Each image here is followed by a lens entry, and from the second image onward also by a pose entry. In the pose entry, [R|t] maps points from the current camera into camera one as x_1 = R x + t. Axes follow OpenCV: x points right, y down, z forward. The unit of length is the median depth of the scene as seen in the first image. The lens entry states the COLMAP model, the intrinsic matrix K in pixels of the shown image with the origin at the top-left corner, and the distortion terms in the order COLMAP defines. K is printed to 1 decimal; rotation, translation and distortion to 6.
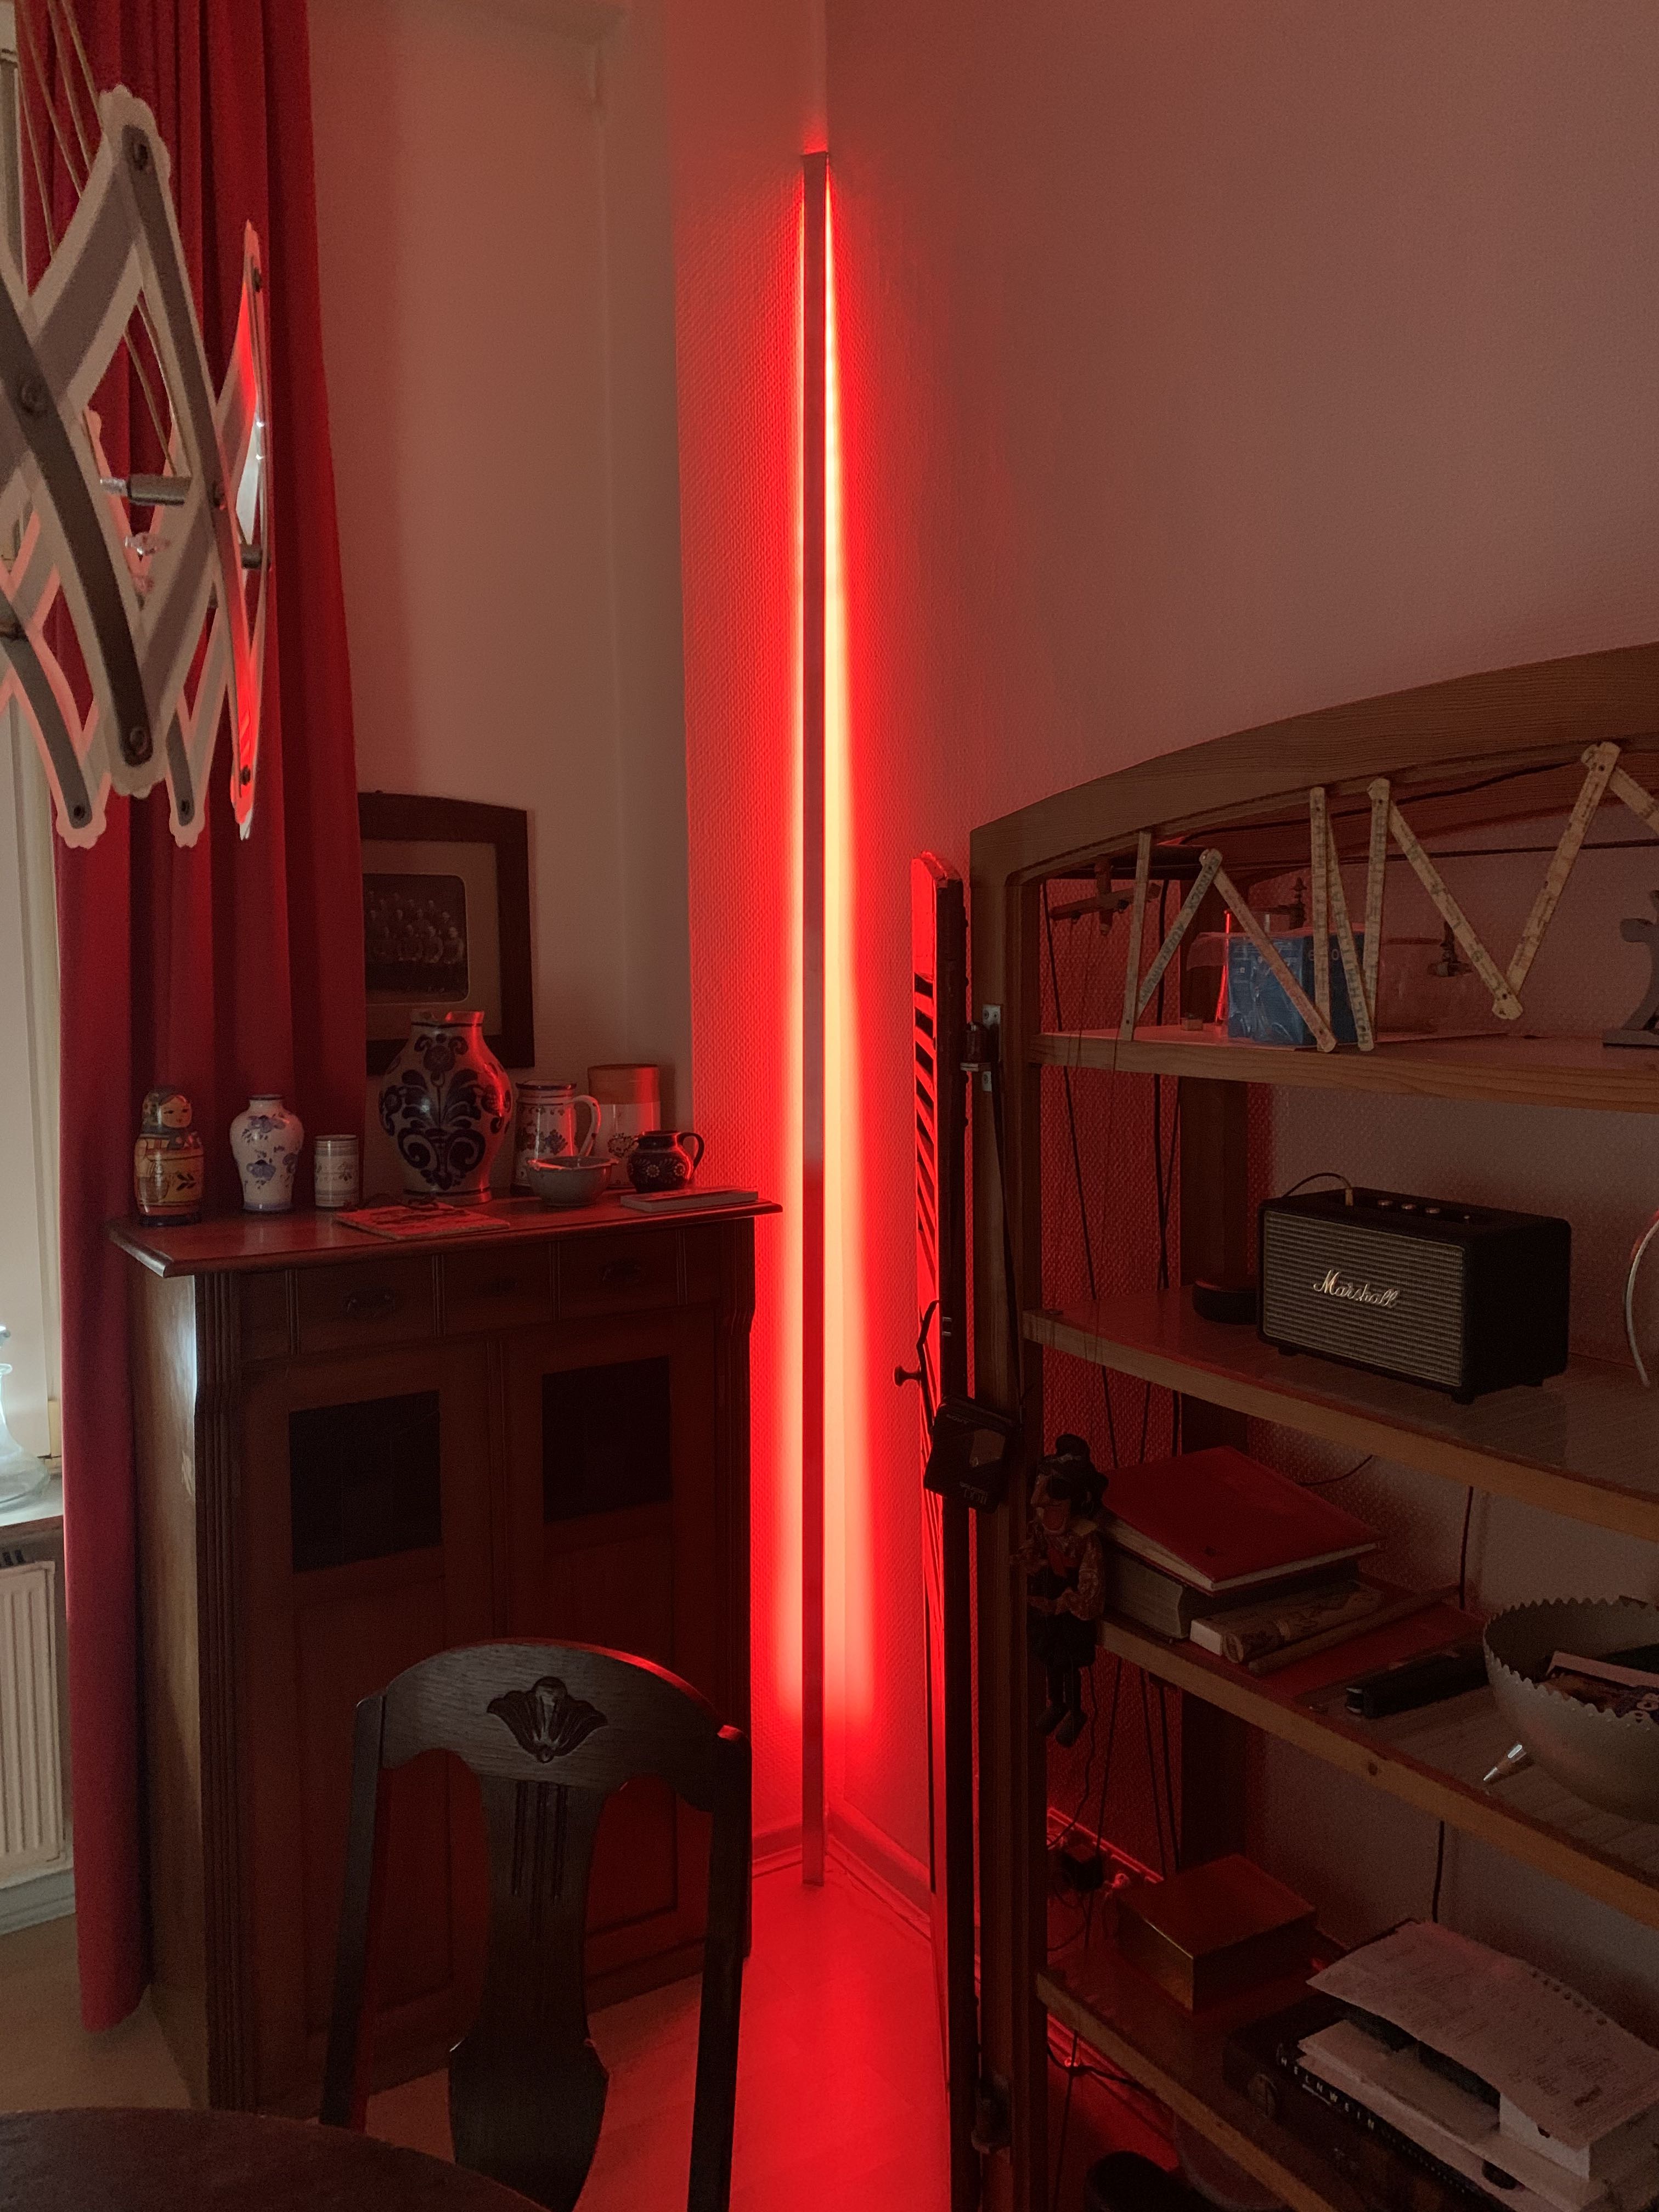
lens RADIAL K [[1663.0, 0, 826.3], [0, 1663.0, 1105.4], [0, 0, 1]] dist [0.000202, -0.033645]
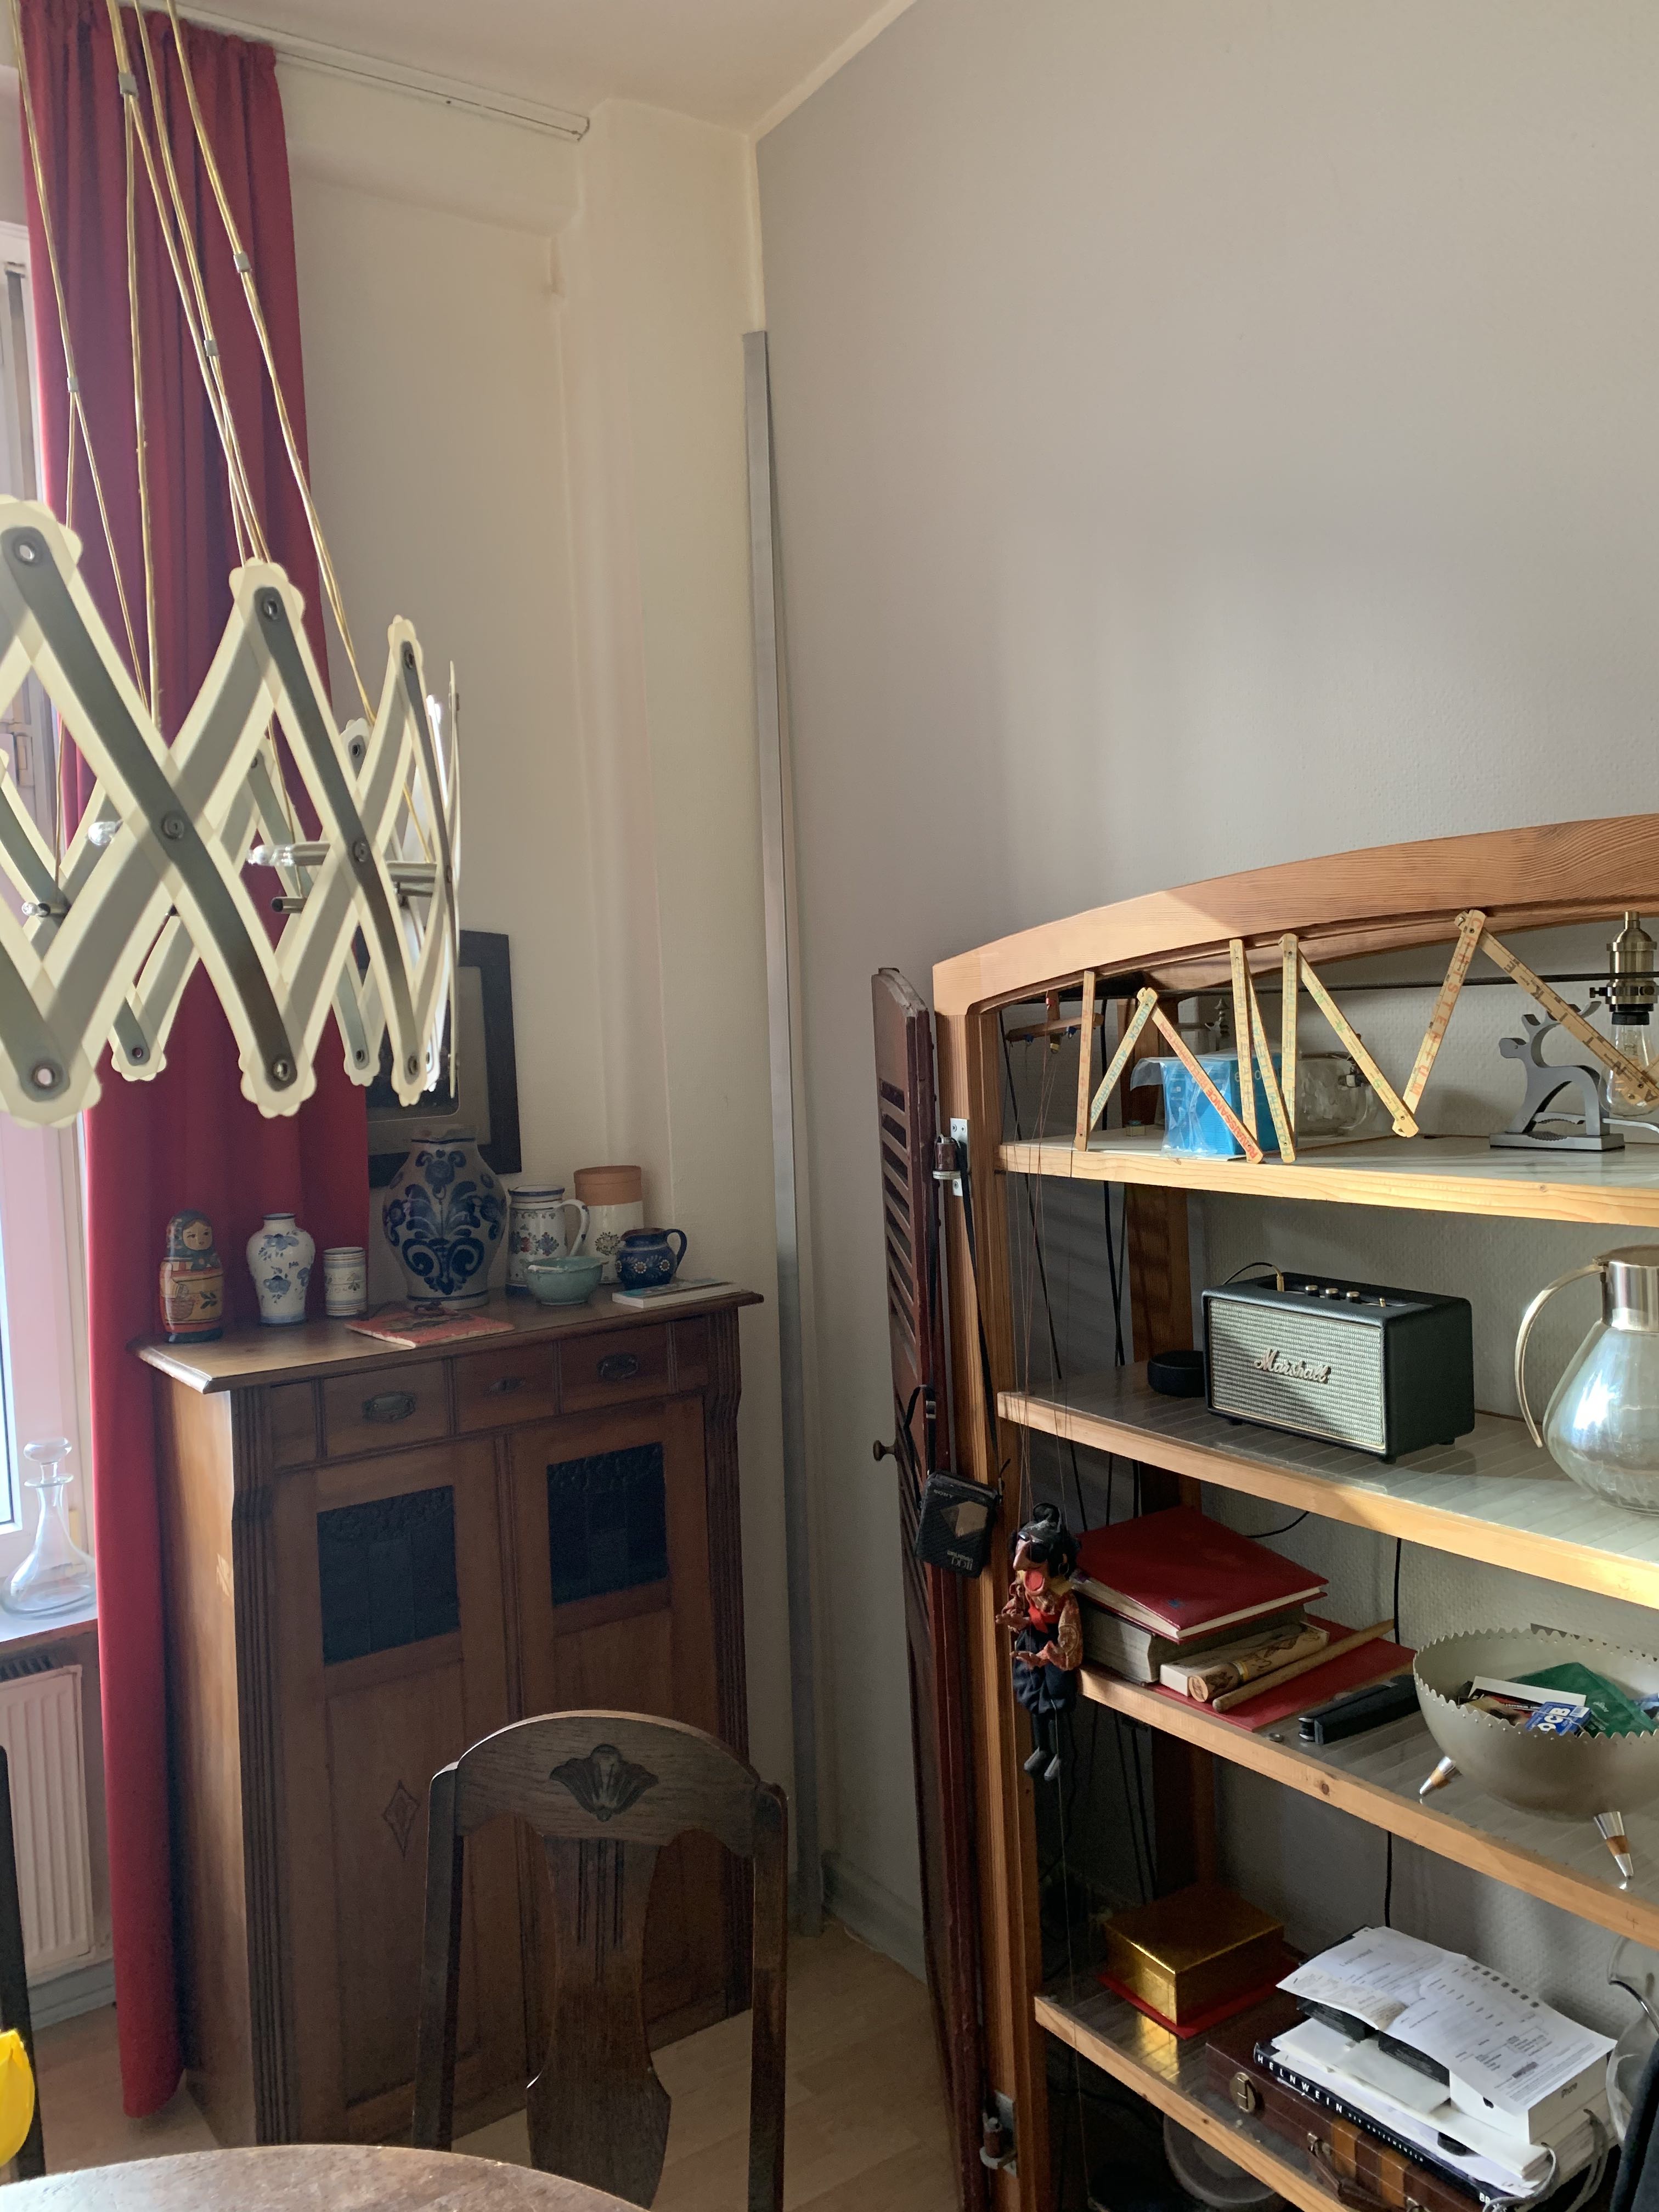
lens RADIAL K [[1663.0, 0, 838.8], [0, 1663.0, 1096.8], [0, 0, 1]] dist [0.000202, -0.033645]
pose [[0.998218, -0.035135, 0.048227, -0.039226], [0.037029, 0.998554, -0.038965, -0.039708], [-0.046789, 0.040681, 0.998076, -0.131267]]
